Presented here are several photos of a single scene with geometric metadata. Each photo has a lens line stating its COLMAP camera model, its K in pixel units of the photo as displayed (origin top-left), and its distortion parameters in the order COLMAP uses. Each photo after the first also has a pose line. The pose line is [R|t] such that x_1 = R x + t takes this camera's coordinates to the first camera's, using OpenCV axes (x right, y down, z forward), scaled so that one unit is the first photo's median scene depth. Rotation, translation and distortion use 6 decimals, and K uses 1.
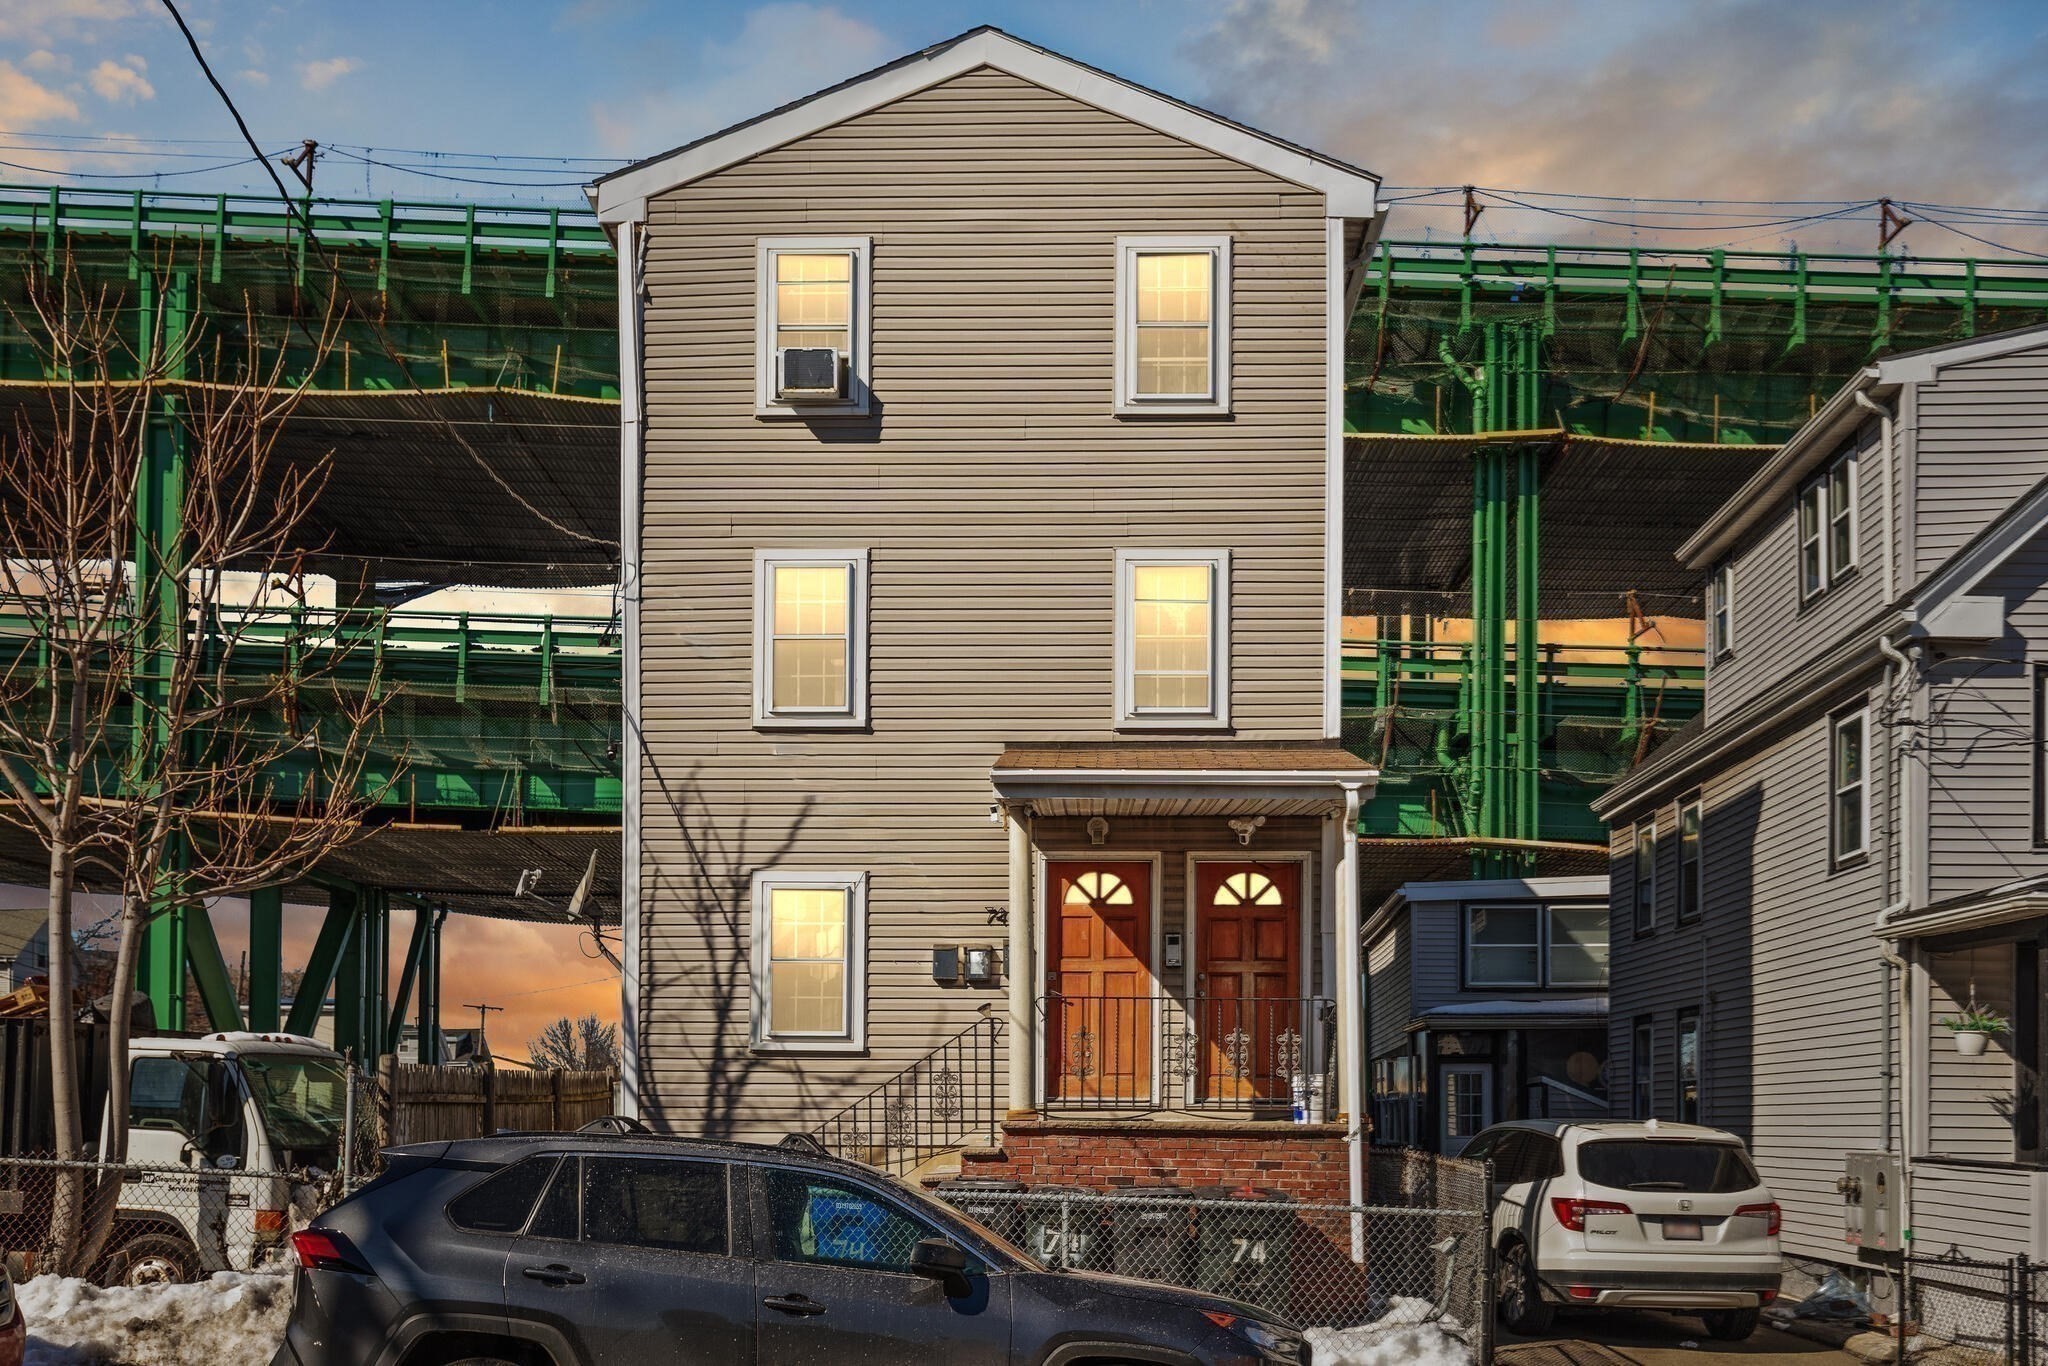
lens RADIAL K [[1955.7, 0, 1023.7], [0, 1955.7, 690.7], [0, 0, 1]] dist [-0.001204, 0.000000]
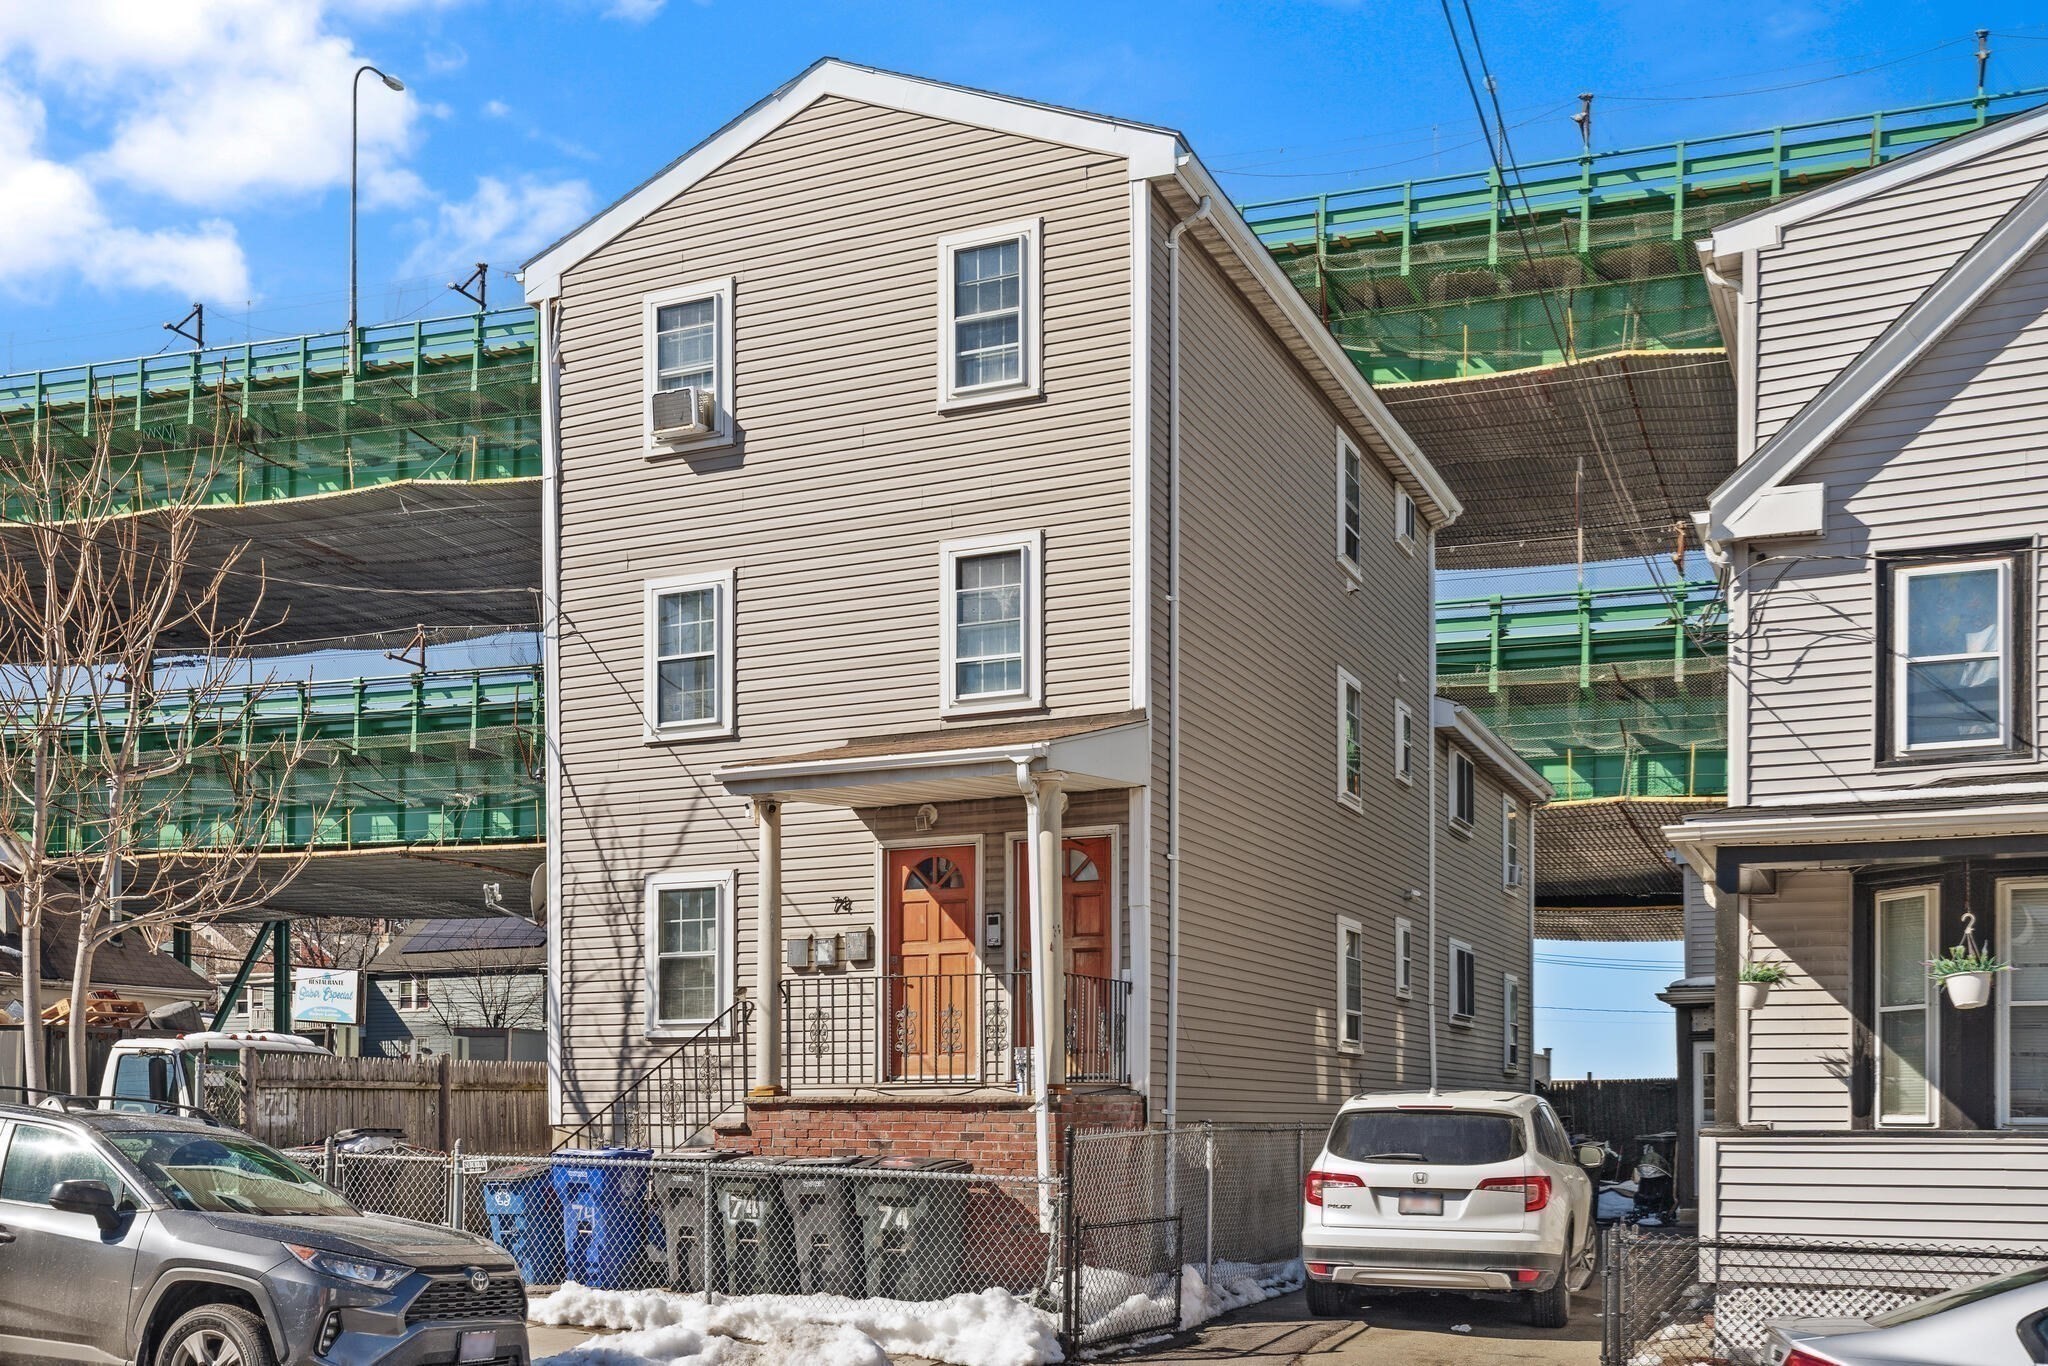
lens RADIAL K [[2037.3, 0, 1024.1], [0, 2037.3, 676.0], [0, 0, 1]] dist [0.000380, 0.000000]
pose [[0.923032, -0.090904, -0.373829, 0.498494], [0.090006, 0.995742, -0.019899, 0.023410], [0.374046, -0.015279, 0.927284, 0.024407]]
